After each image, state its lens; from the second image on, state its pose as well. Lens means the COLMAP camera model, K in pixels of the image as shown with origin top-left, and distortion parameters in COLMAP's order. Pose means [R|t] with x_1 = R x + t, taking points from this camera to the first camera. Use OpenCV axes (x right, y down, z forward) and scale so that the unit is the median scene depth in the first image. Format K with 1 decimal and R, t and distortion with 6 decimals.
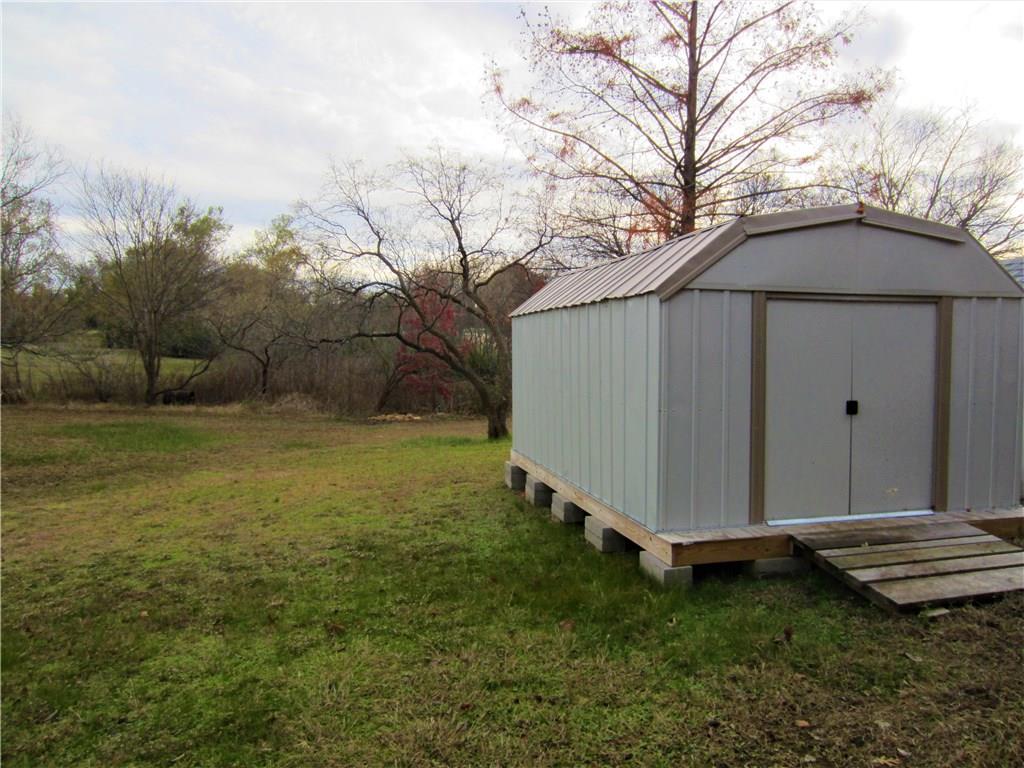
lens RADIAL K [[719.7, 0, 512.1], [0, 719.7, 382.5], [0, 0, 1]] dist [-0.035688, 0.000055]
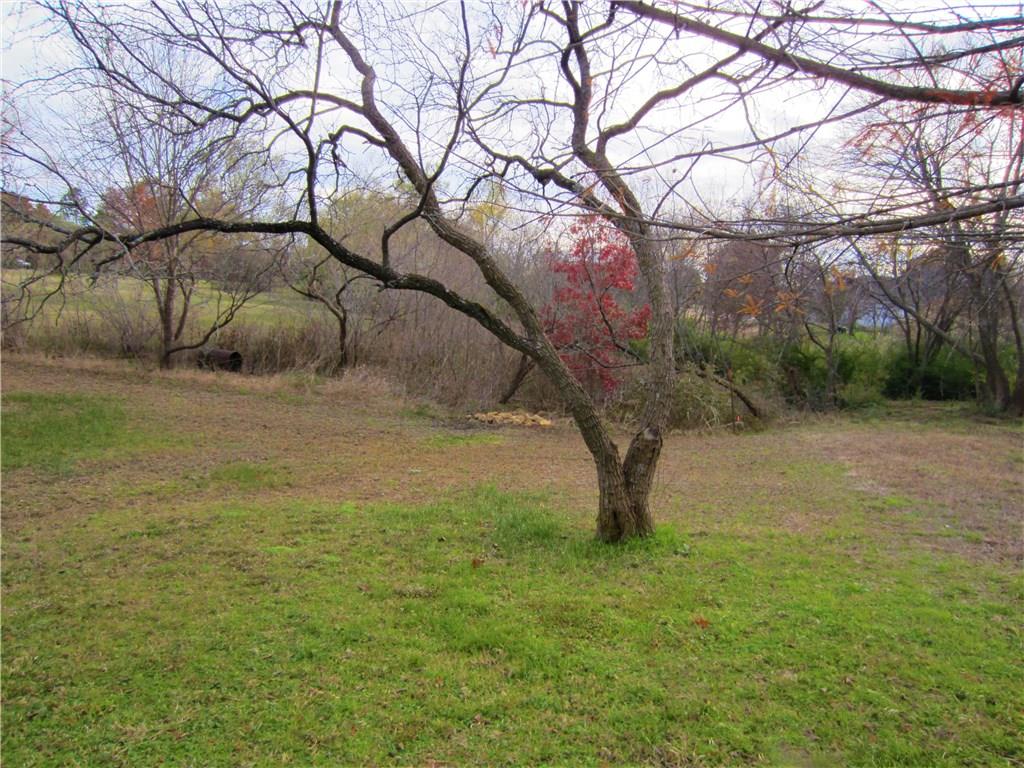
lens RADIAL K [[719.7, 0, 511.8], [0, 719.7, 384.0], [0, 0, 1]] dist [-0.035688, 0.000055]
pose [[0.941346, 0.092929, -0.324395, 0.039750], [-0.082099, 0.995518, 0.046945, -0.014831], [0.327303, -0.017559, 0.944756, 0.617700]]
